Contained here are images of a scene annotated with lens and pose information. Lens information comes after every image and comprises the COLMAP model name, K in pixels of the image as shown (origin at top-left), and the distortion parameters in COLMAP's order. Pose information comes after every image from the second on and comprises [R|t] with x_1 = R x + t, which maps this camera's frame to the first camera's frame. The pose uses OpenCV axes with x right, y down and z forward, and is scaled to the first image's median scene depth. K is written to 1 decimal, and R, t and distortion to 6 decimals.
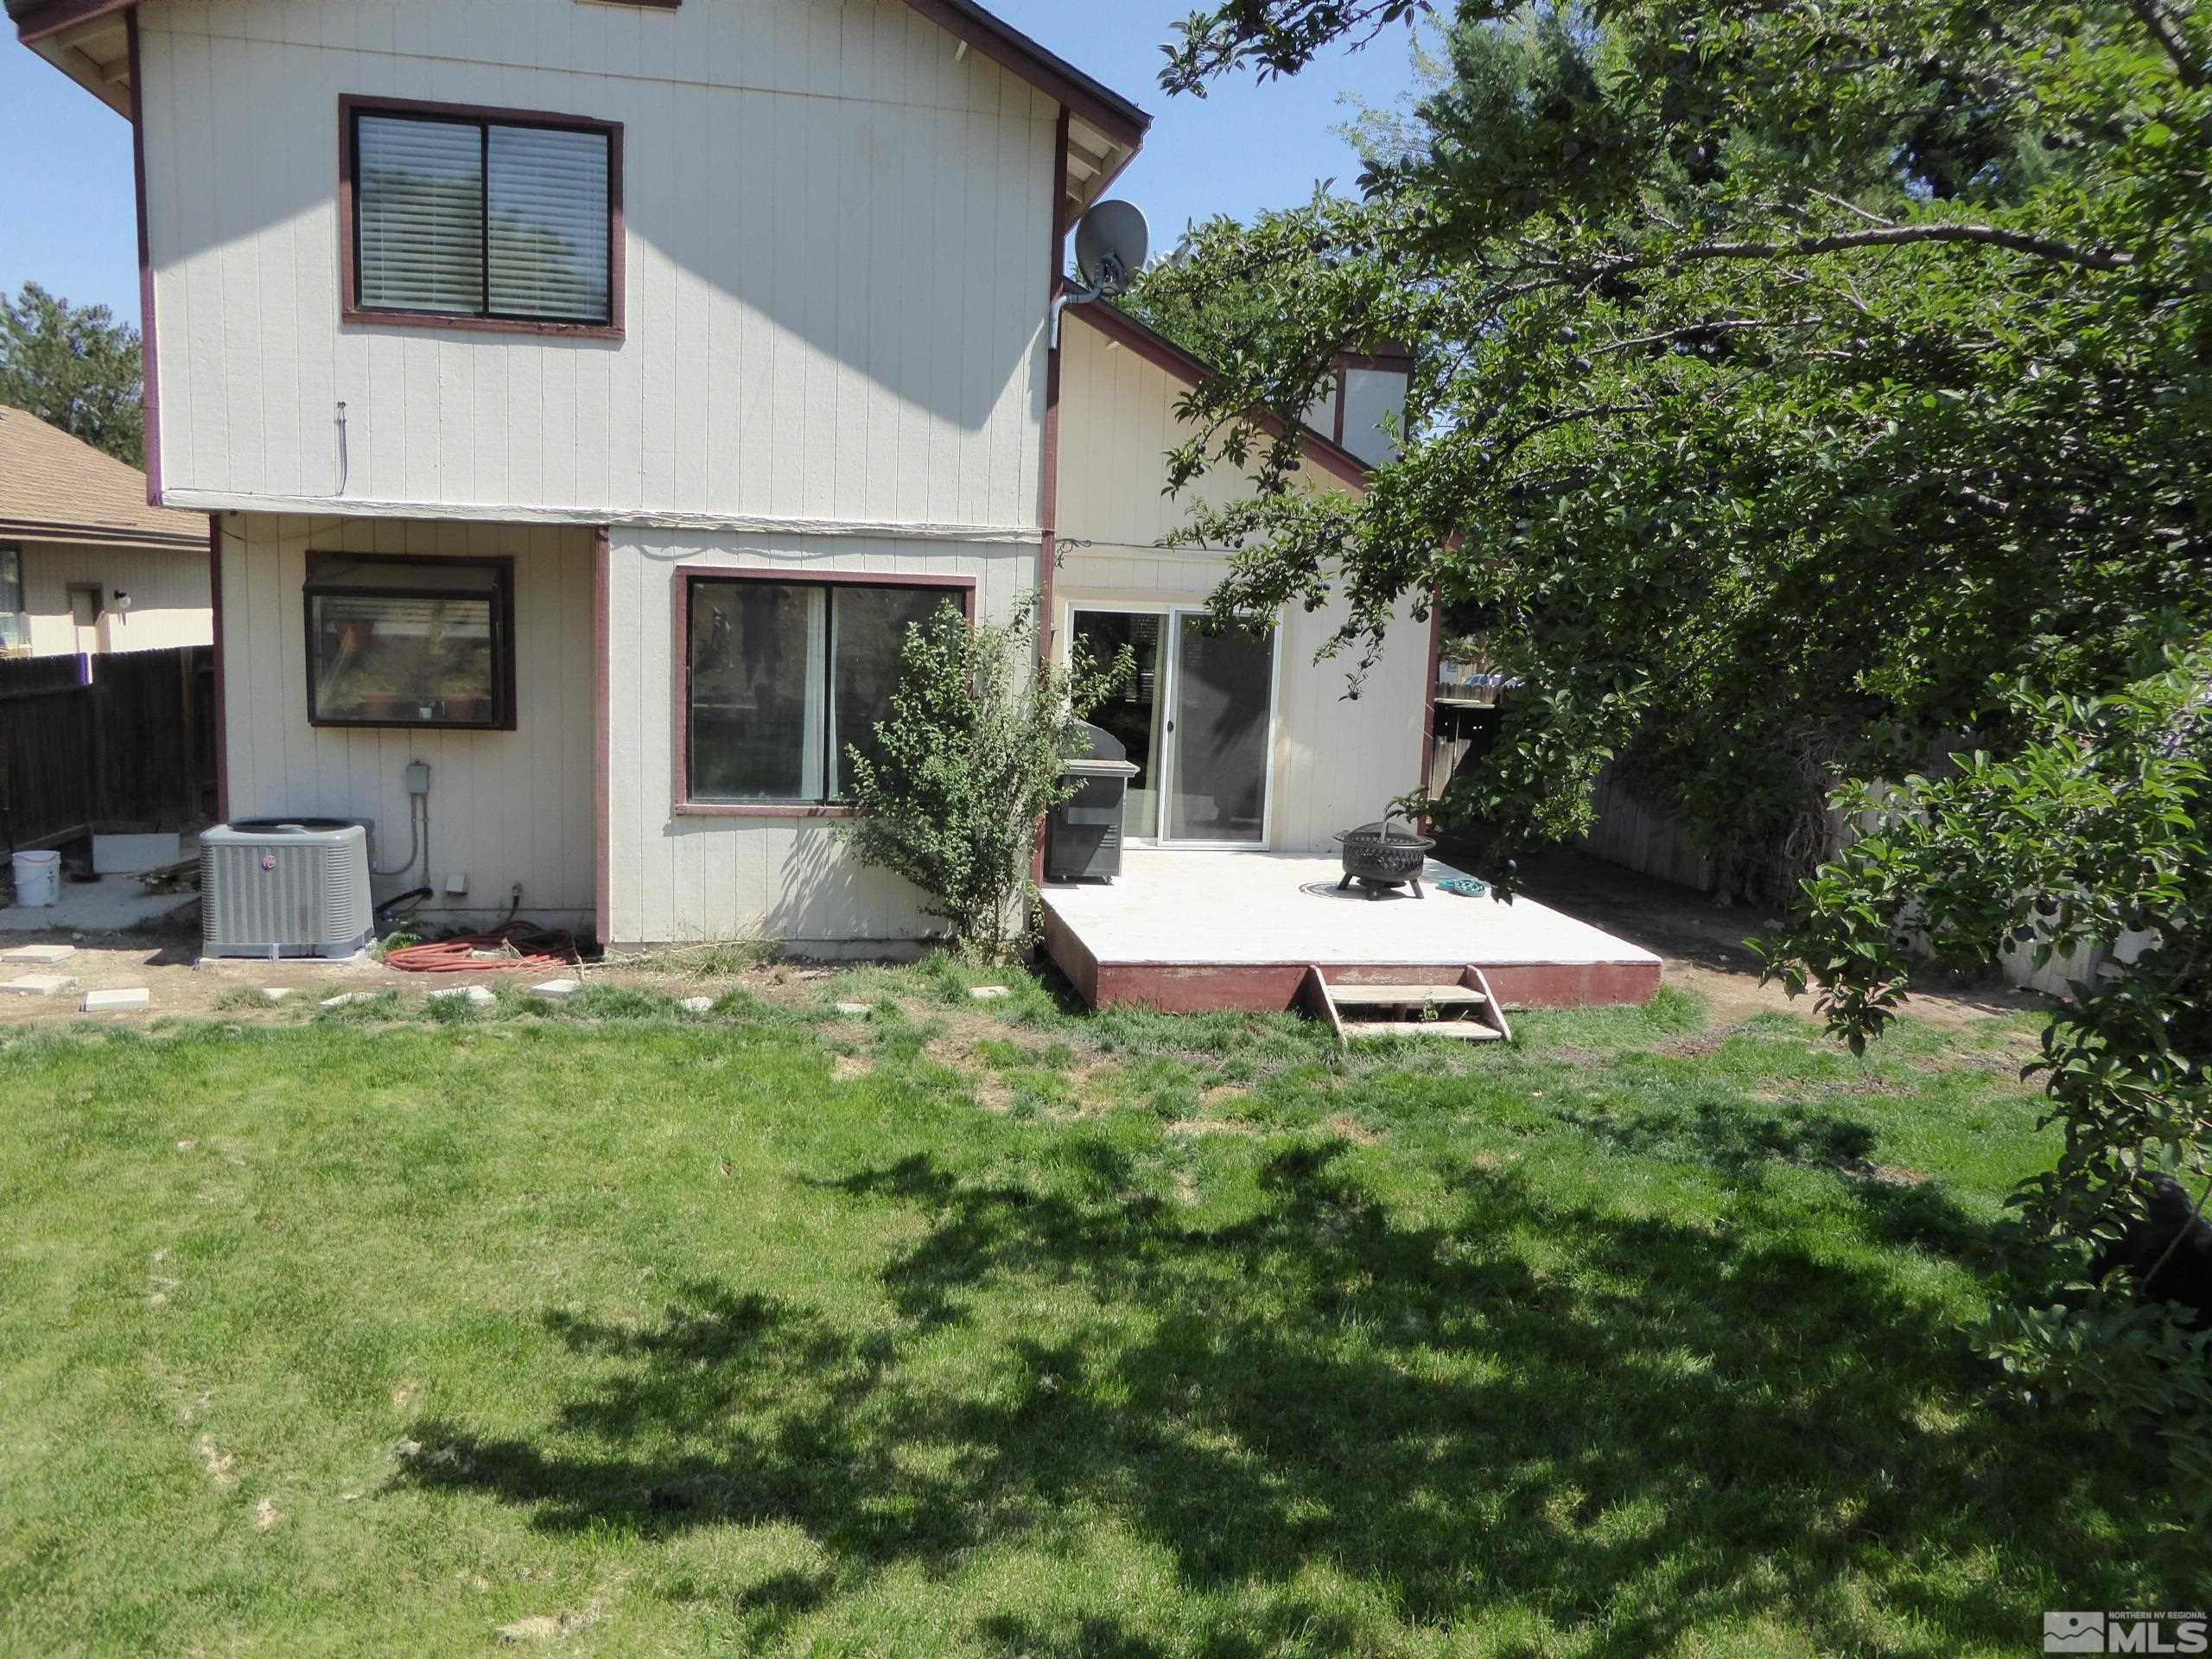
lens RADIAL K [[1567.9, 0, 1102.5], [0, 1567.9, 825.9], [0, 0, 1]] dist [-0.042339, 0.015731]
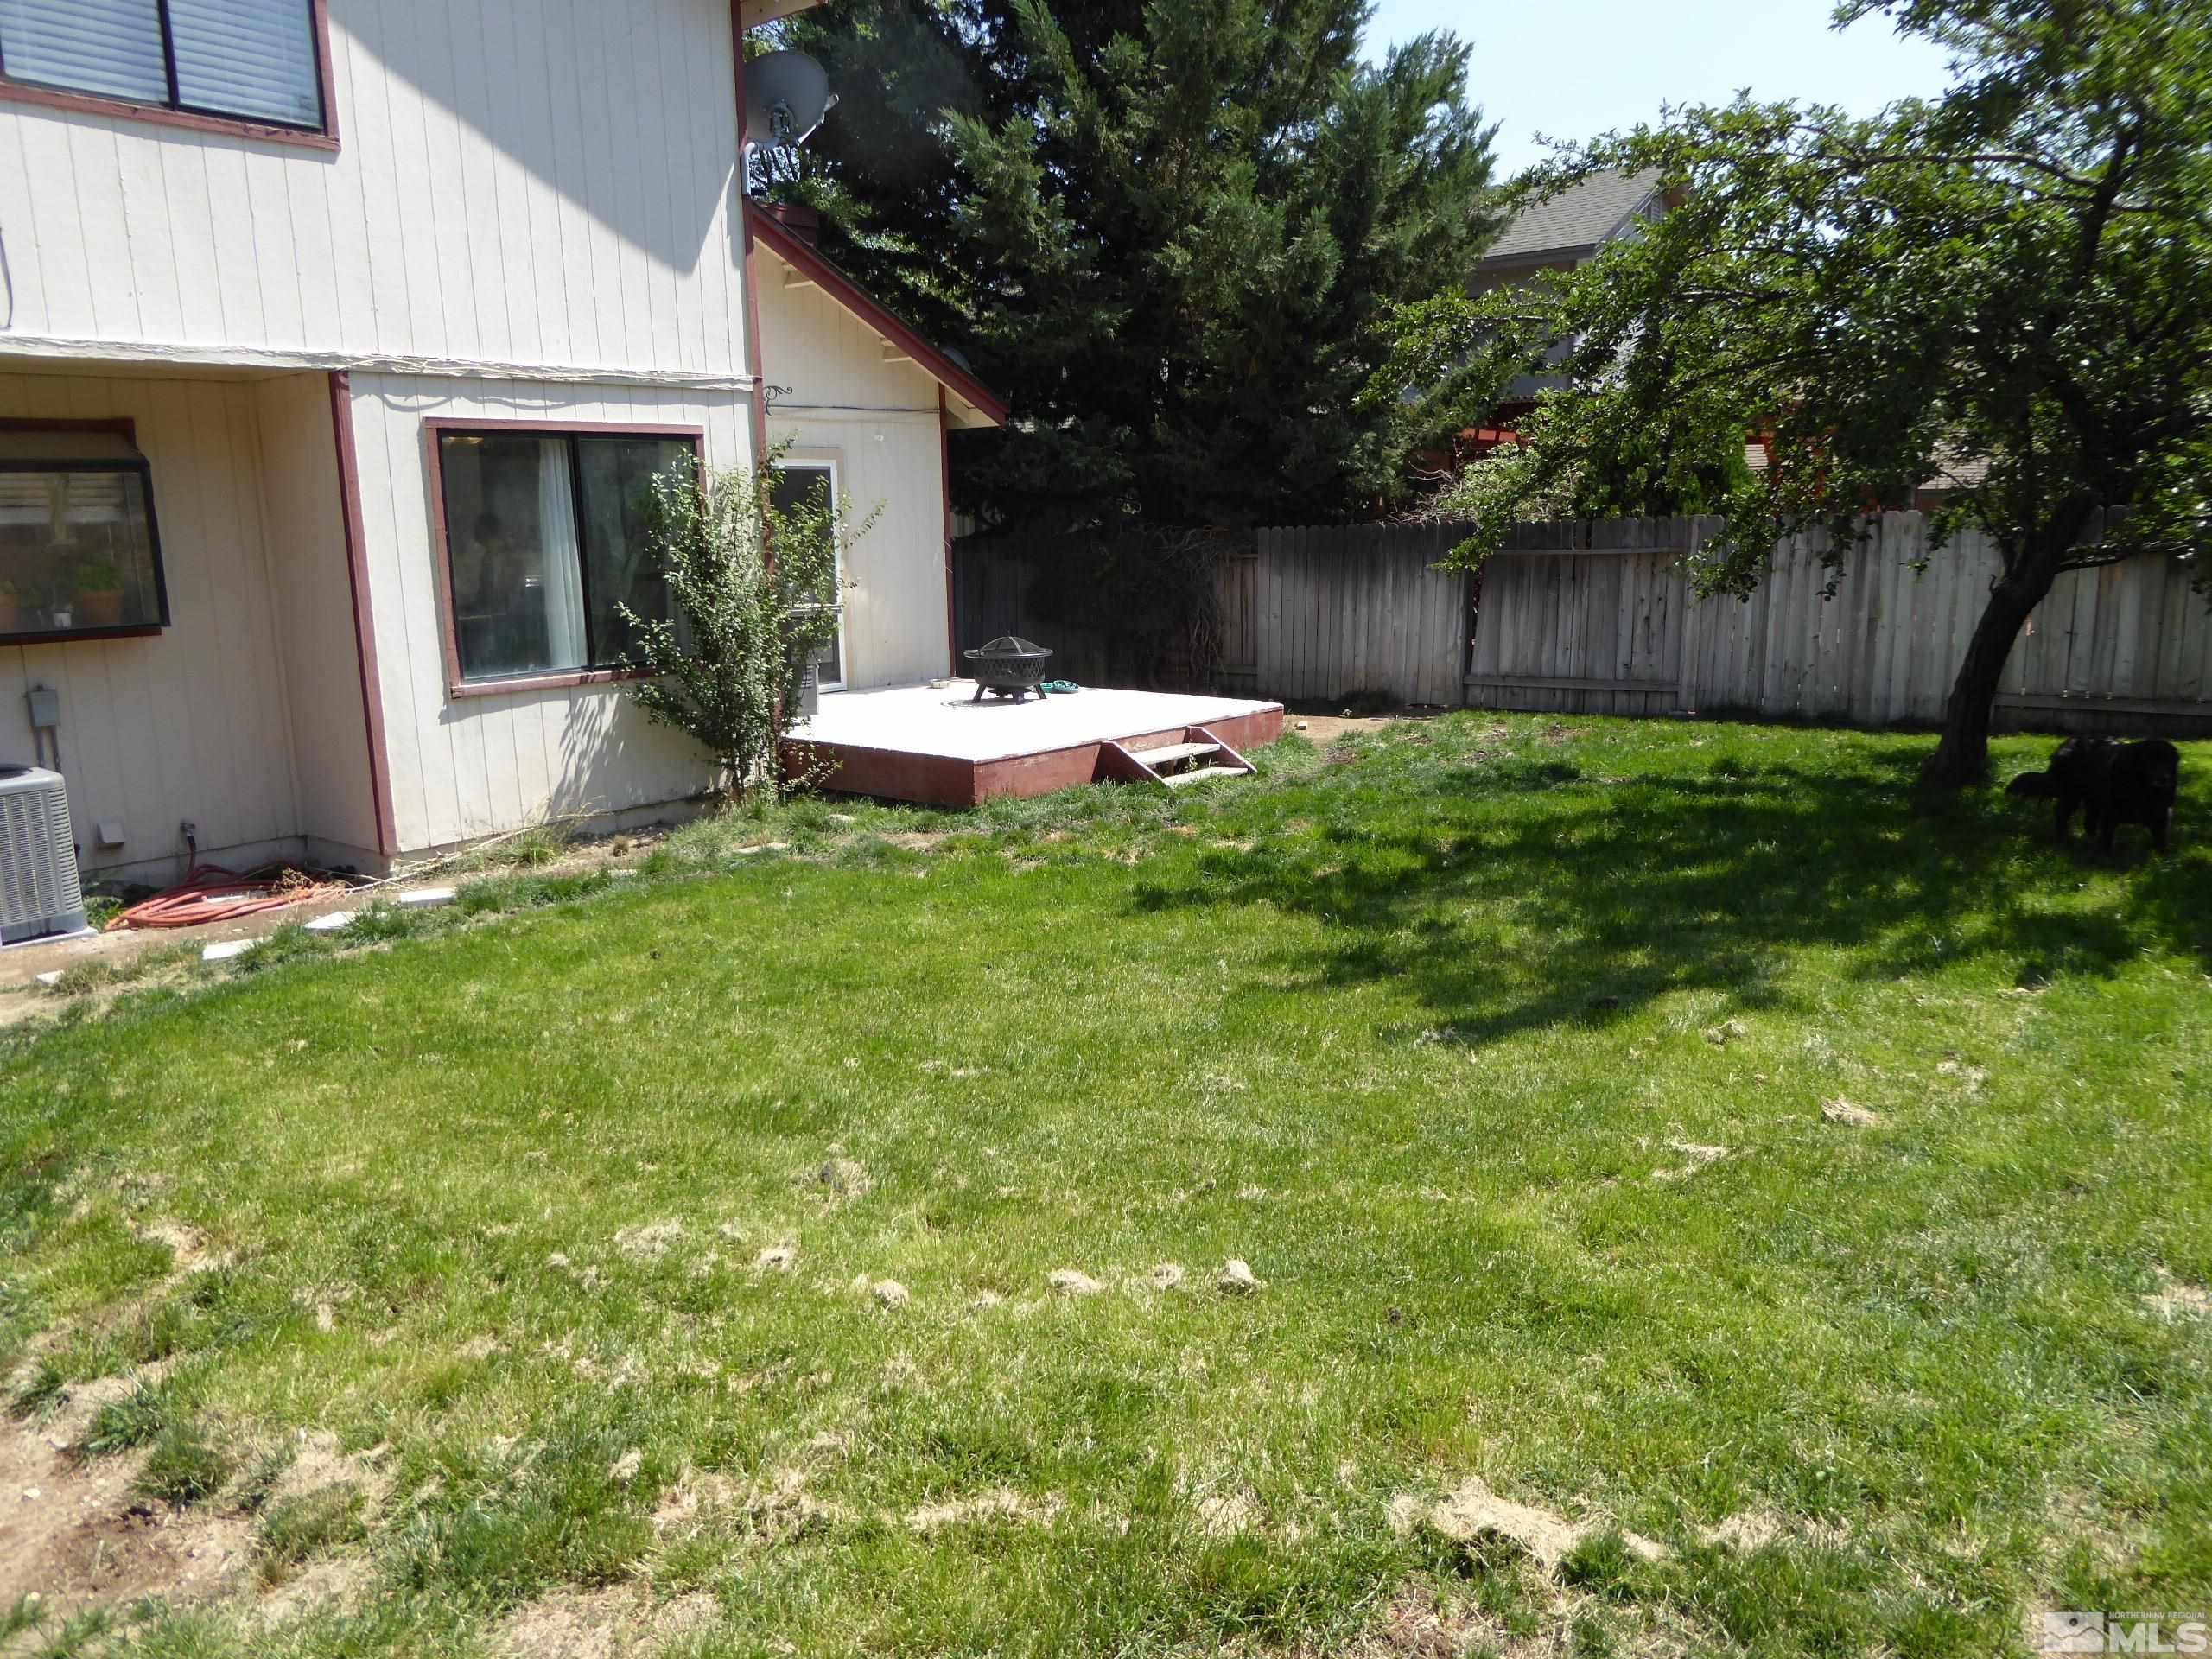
lens RADIAL K [[1567.9, 0, 1096.7], [0, 1567.9, 840.3], [0, 0, 1]] dist [-0.042339, 0.015731]
pose [[0.776604, -0.183089, 0.602797, -0.551001], [0.142887, 0.983092, 0.114511, 0.024053], [-0.613571, -0.002798, 0.789634, 0.064491]]
